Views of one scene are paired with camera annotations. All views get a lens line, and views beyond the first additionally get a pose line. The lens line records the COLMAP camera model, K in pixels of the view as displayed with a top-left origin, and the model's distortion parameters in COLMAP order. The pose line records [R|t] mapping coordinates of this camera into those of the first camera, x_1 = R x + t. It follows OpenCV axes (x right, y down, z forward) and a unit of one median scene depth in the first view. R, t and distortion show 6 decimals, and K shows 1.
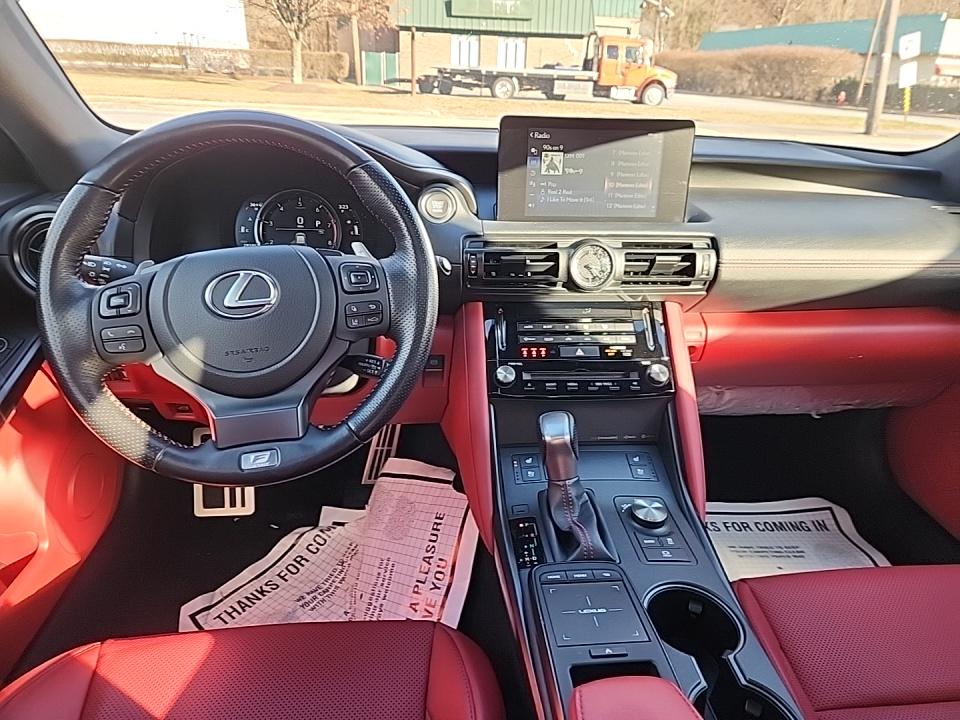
lens RADIAL K [[625.3, 0, 485.2], [0, 625.3, 345.7], [0, 0, 1]] dist [0.043664, -0.083324]
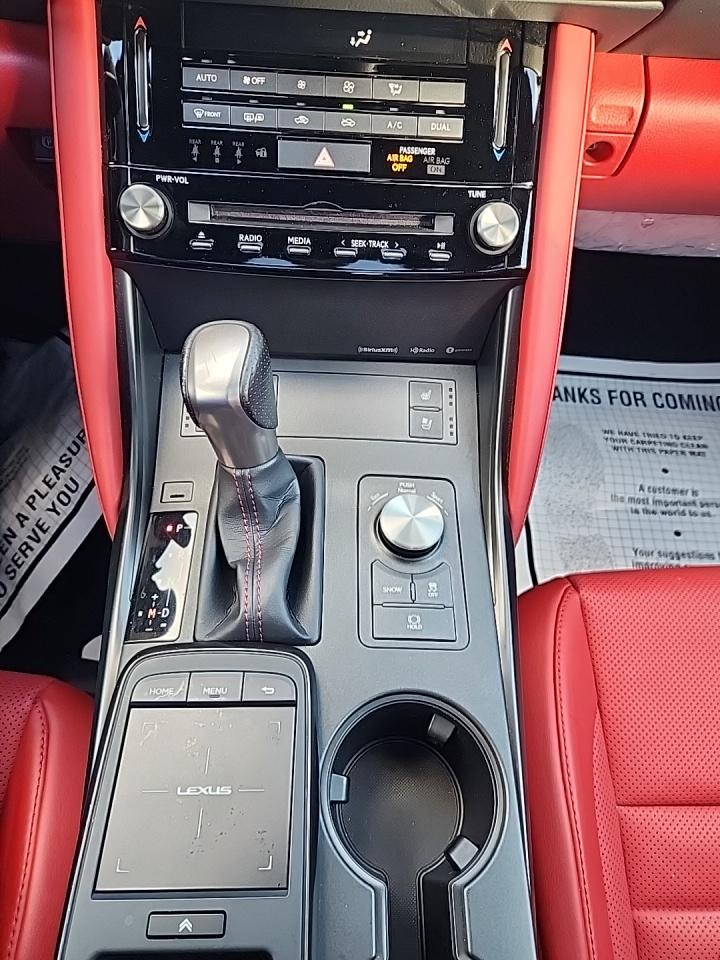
lens RADIAL K [[658.1, 0, 357.3], [0, 658.1, 493.0], [0, 0, 1]] dist [0.065668, -0.067622]
pose [[0.996547, 0.080242, -0.021314, 0.199919], [-0.054457, 0.825523, 0.561735, -0.057577], [0.062670, -0.558635, 0.827042, 0.490557]]
